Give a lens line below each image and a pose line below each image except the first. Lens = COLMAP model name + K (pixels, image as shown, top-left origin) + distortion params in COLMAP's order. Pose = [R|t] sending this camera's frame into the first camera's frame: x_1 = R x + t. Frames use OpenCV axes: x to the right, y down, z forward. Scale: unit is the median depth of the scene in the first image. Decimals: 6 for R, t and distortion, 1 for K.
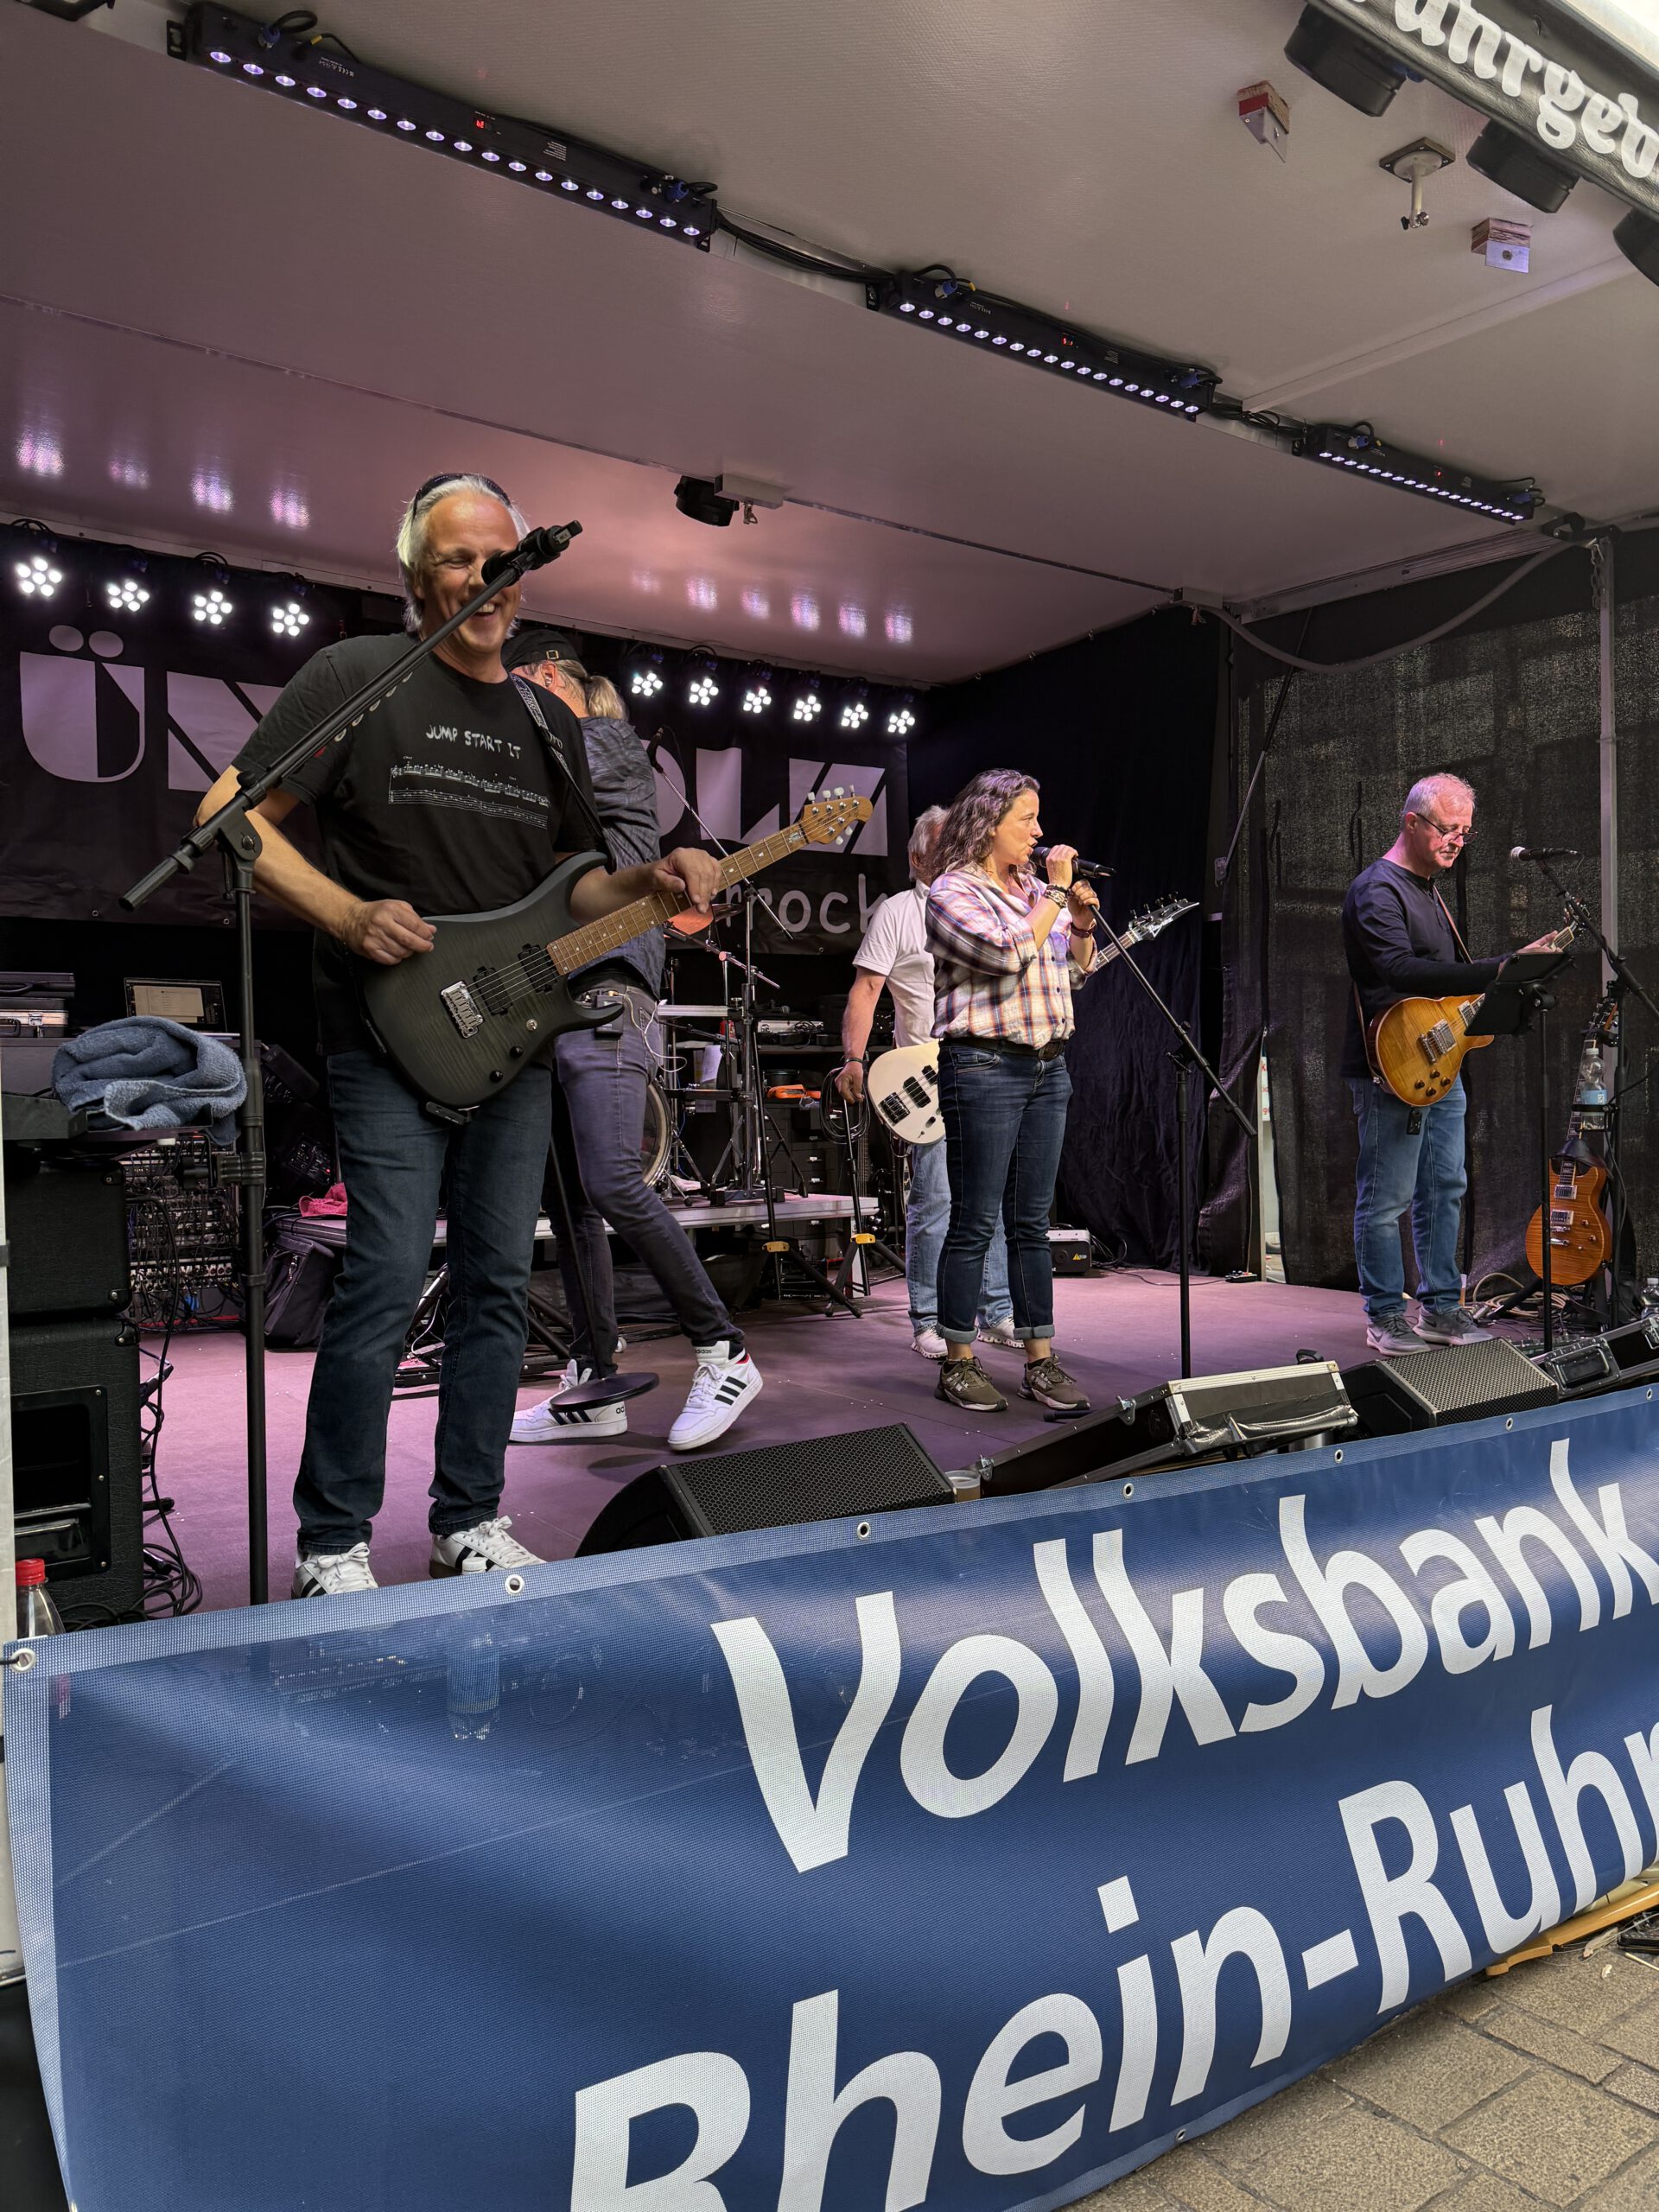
lens RADIAL K [[1556.2, 0, 822.4], [0, 1556.2, 1113.8], [0, 0, 1]] dist [0.046601, -0.052153]
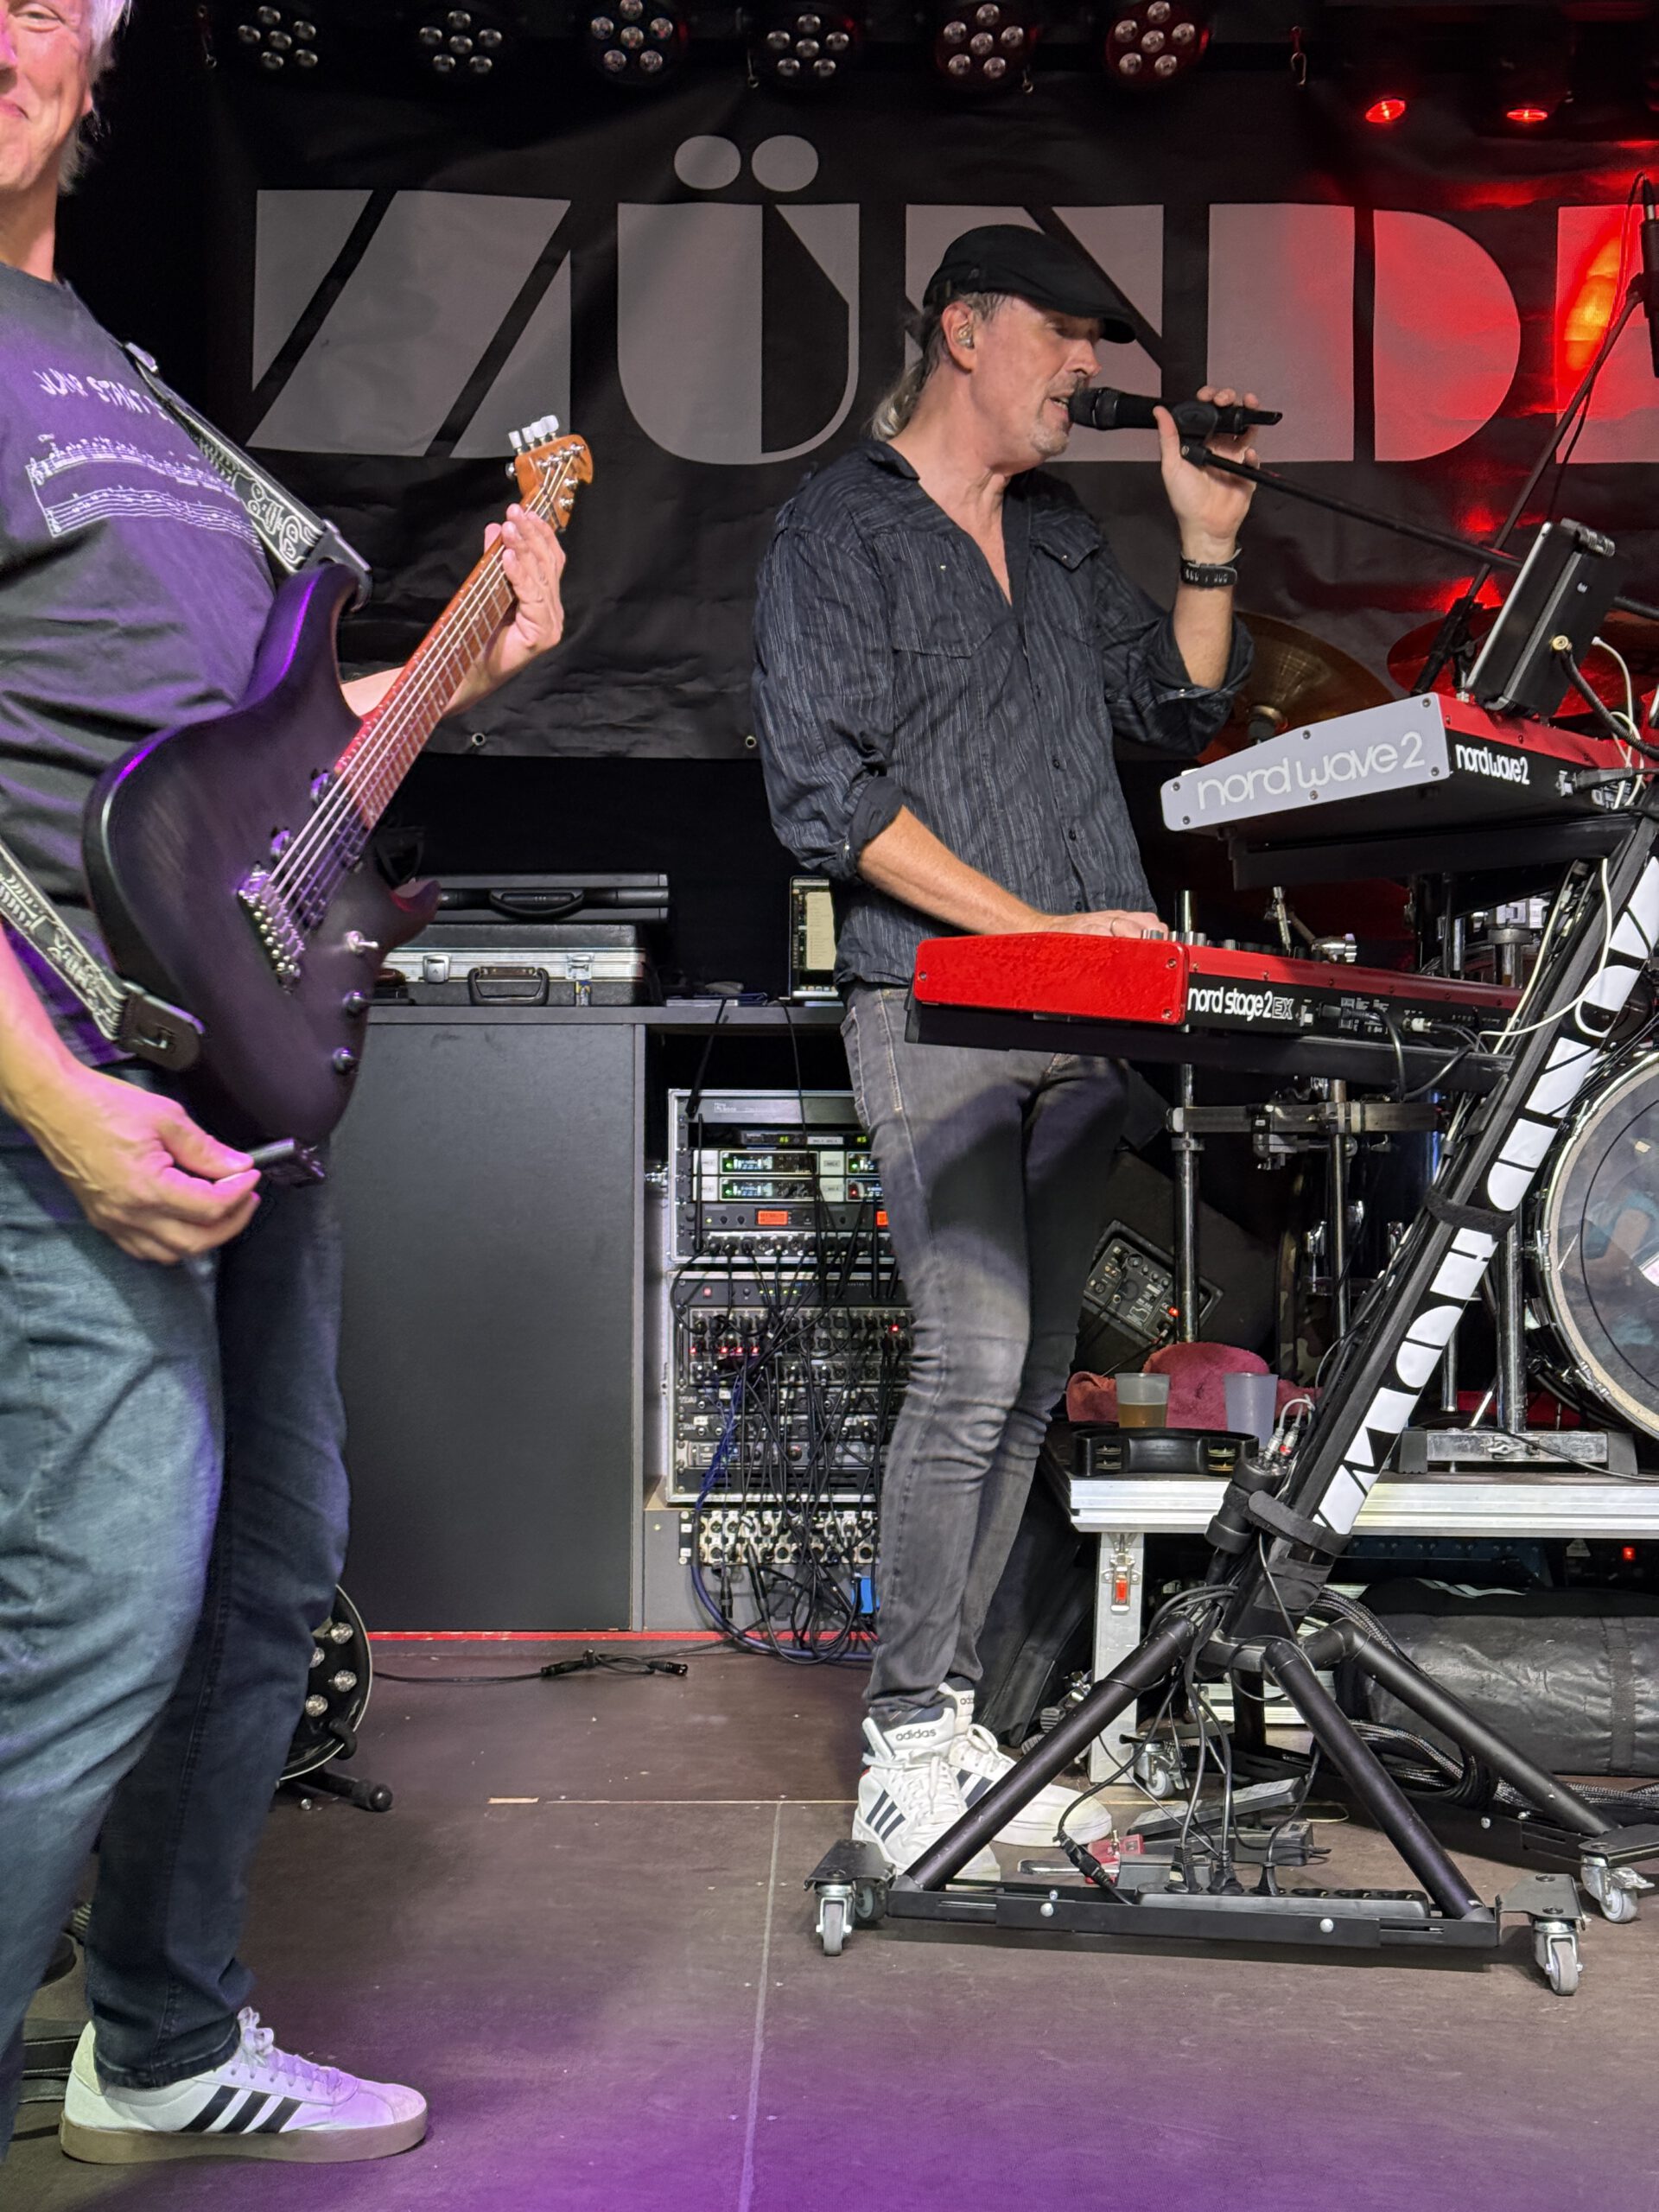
lens RADIAL K [[3065.9, 0, 830.9], [0, 3065.9, 1068.2], [0, 0, 1]] dist [0.131835, 0.009376]
pose [[0.818604, 0.003023, -0.574350, 0.196829], [-0.020168, 0.999521, -0.023485, -0.019160], [0.574004, 0.030808, 0.818273, 0.590217]]
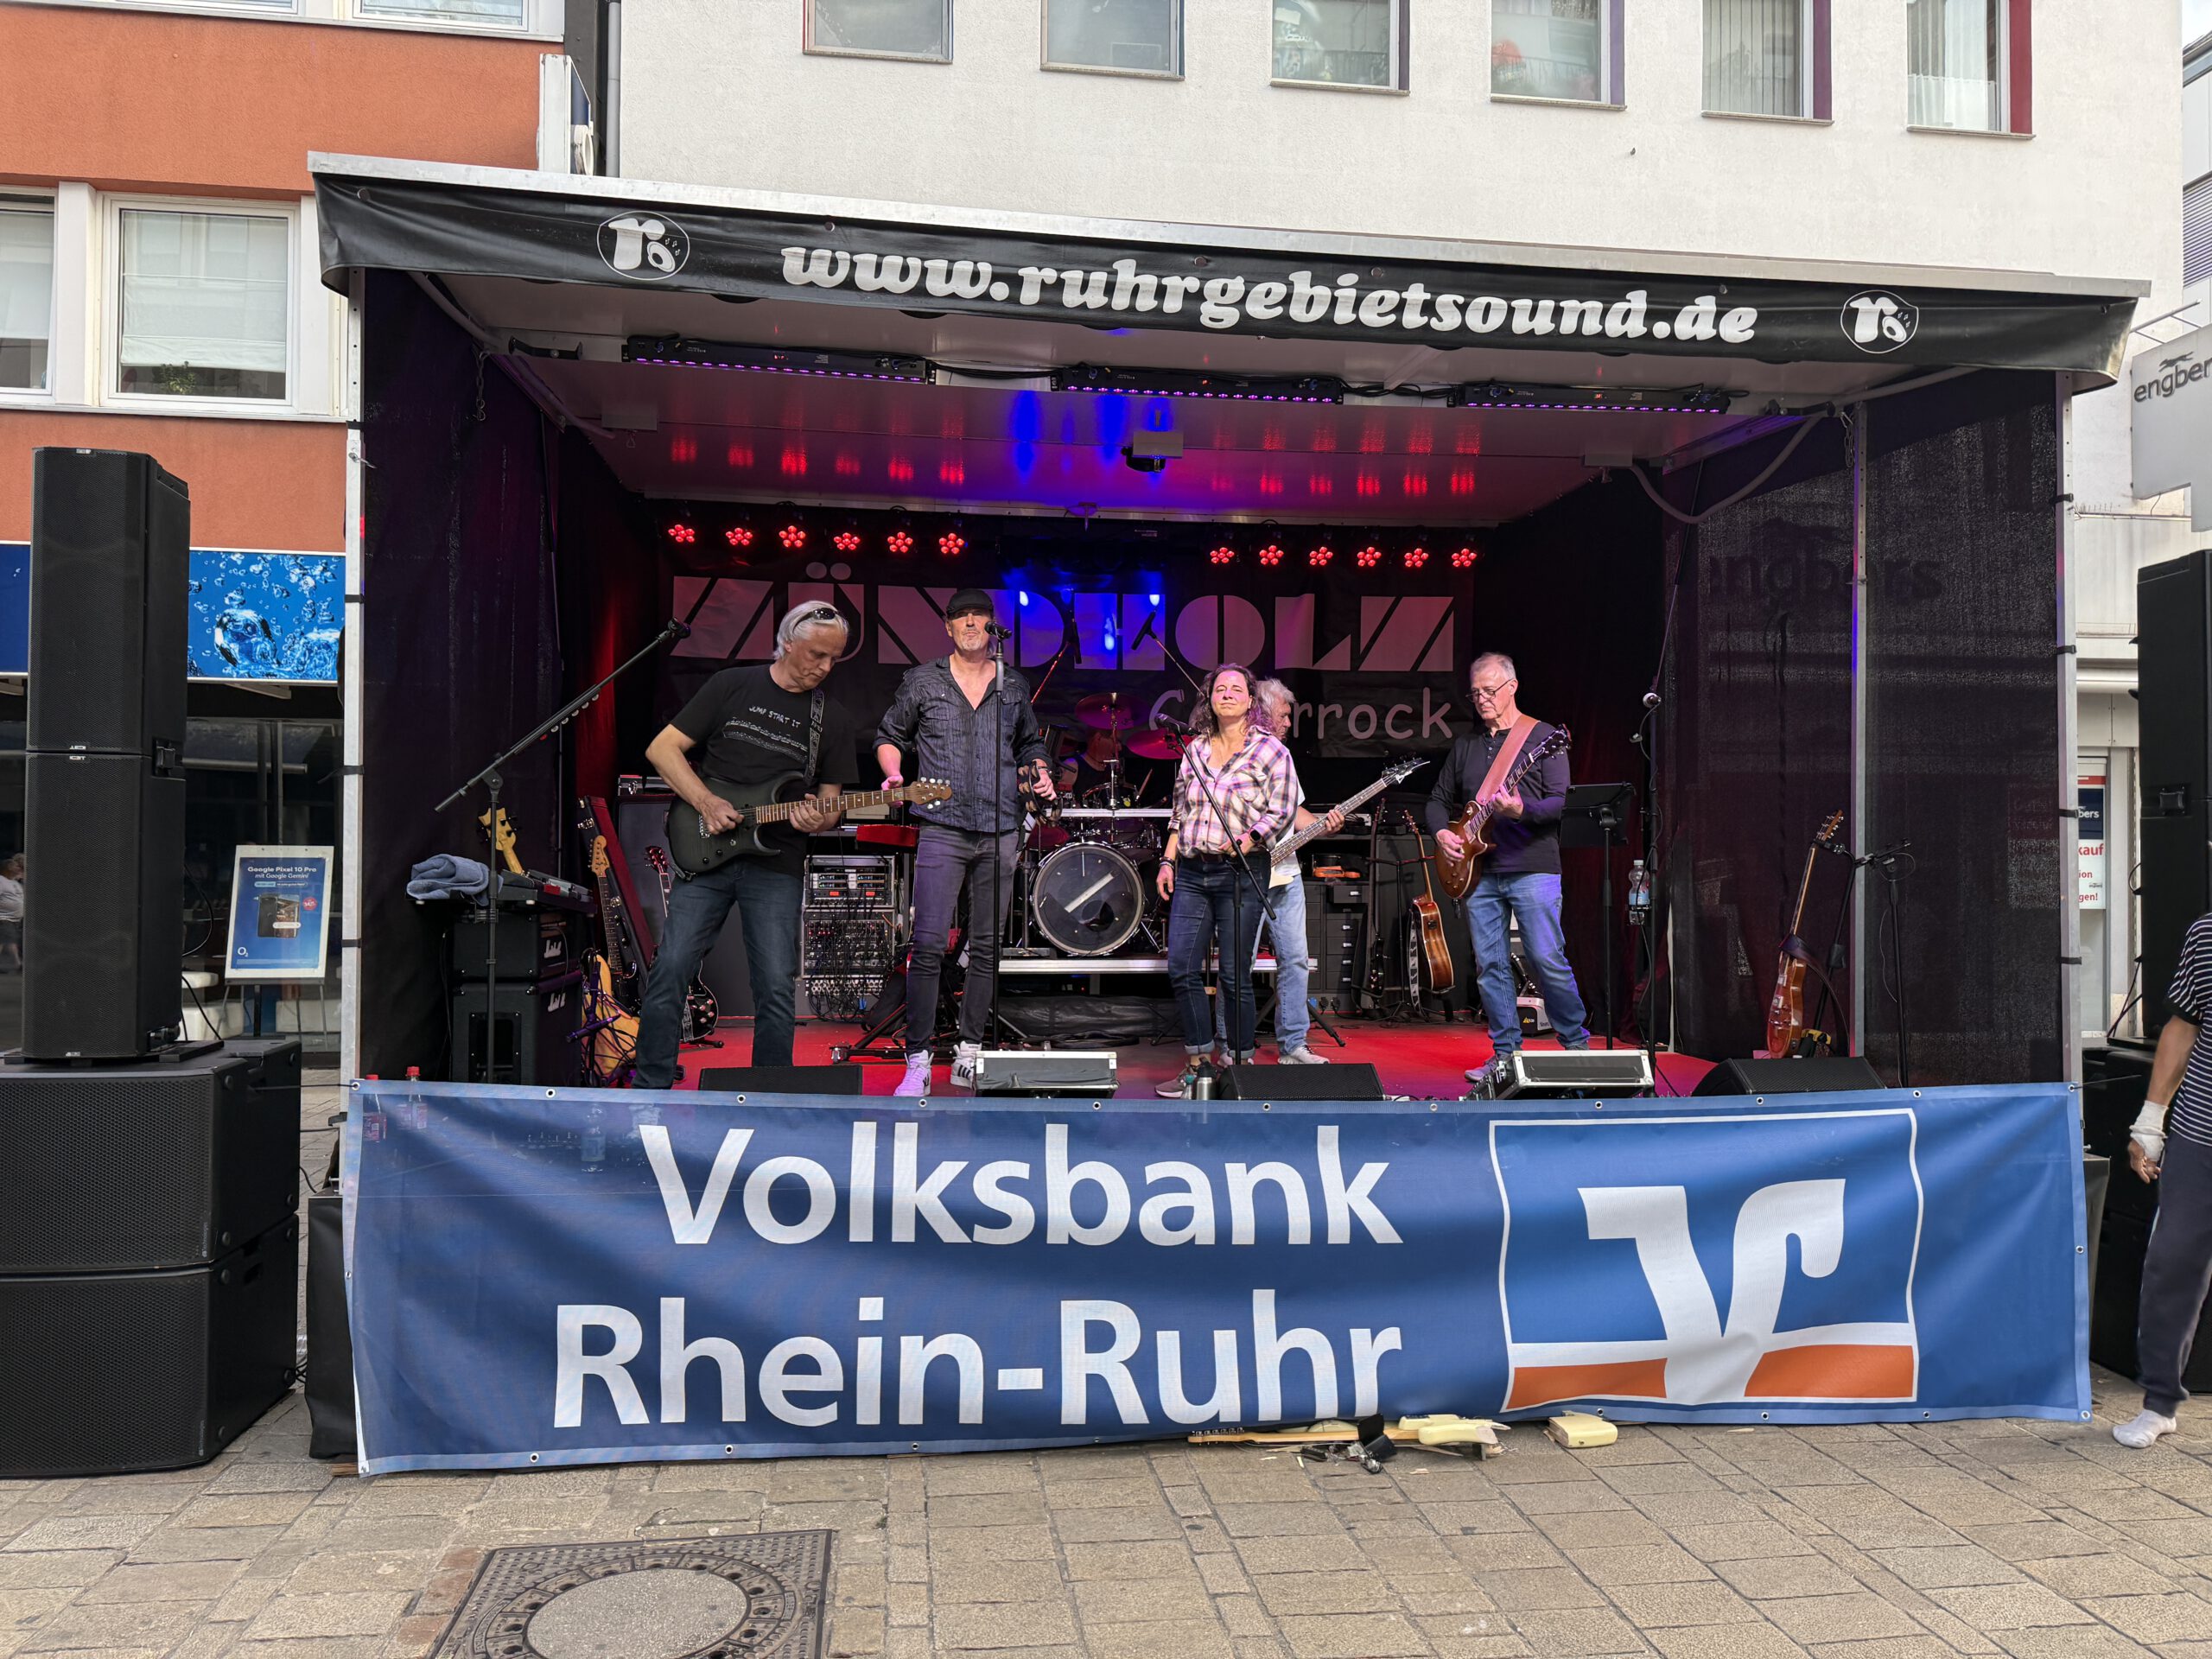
lens RADIAL K [[1547.7, 0, 1098.5], [0, 1547.7, 821.5], [0, 0, 1]] dist [0.098765, -0.117018]
pose [[0.883689, 0.006021, -0.468035, 1.083320], [-0.021323, 0.999397, -0.027404, -0.043078], [0.467588, 0.034196, 0.883285, -0.485805]]
